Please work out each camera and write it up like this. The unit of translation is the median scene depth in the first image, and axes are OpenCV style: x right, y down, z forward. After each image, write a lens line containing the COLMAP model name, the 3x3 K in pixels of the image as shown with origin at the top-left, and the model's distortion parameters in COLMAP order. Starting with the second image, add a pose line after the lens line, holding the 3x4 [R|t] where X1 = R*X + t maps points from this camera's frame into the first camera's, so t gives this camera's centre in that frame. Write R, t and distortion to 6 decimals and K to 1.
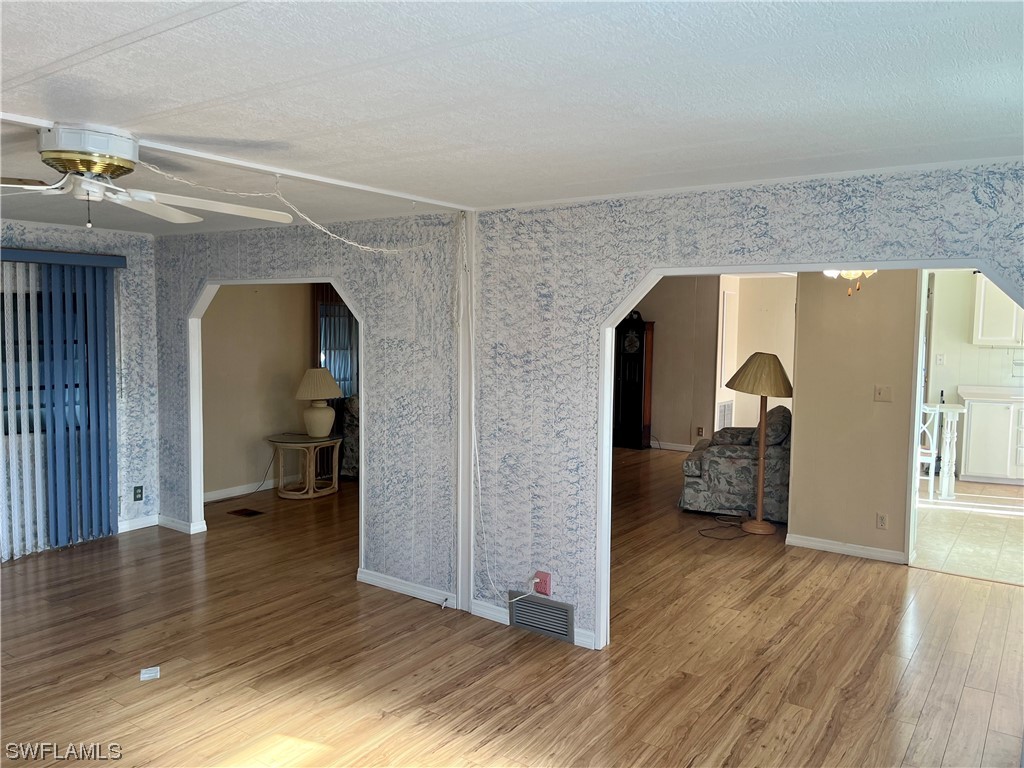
lens RADIAL K [[780.8, 0, 517.6], [0, 780.8, 385.6], [0, 0, 1]] dist [0.026783, -0.018363]
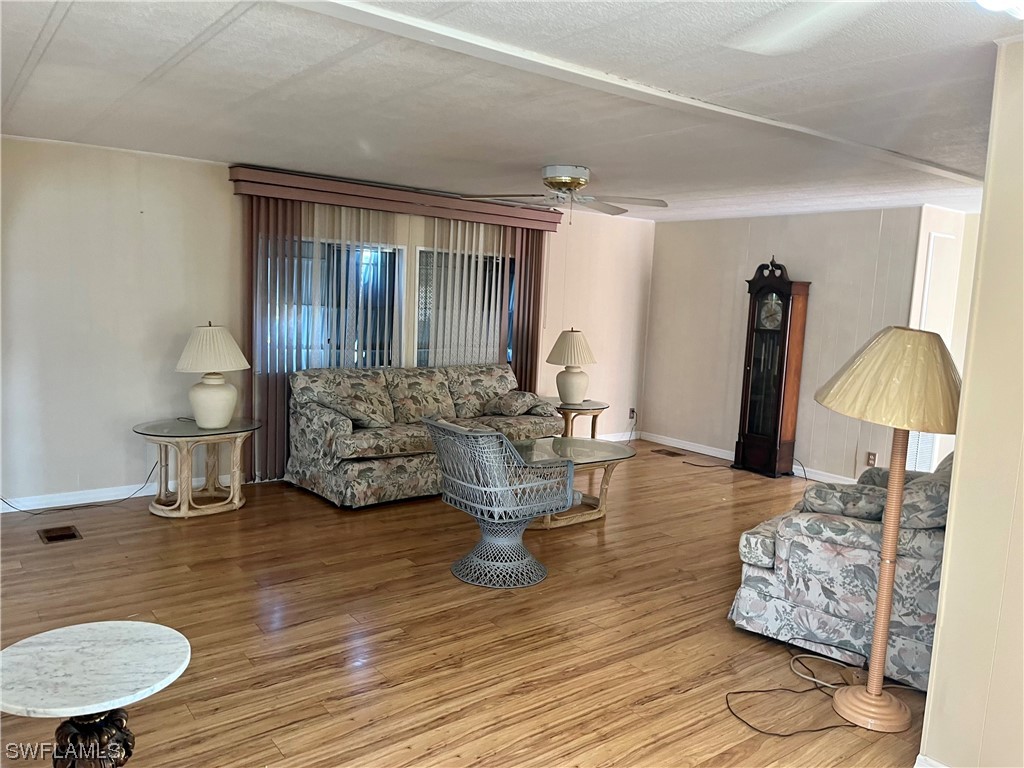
lens RADIAL K [[780.8, 0, 513.9], [0, 780.8, 385.4], [0, 0, 1]] dist [0.026783, -0.018363]
pose [[0.949585, 0.063516, -0.307008, 0.150136], [-0.054011, 0.997764, 0.039368, -0.009412], [0.308822, -0.020802, 0.950892, 0.314027]]
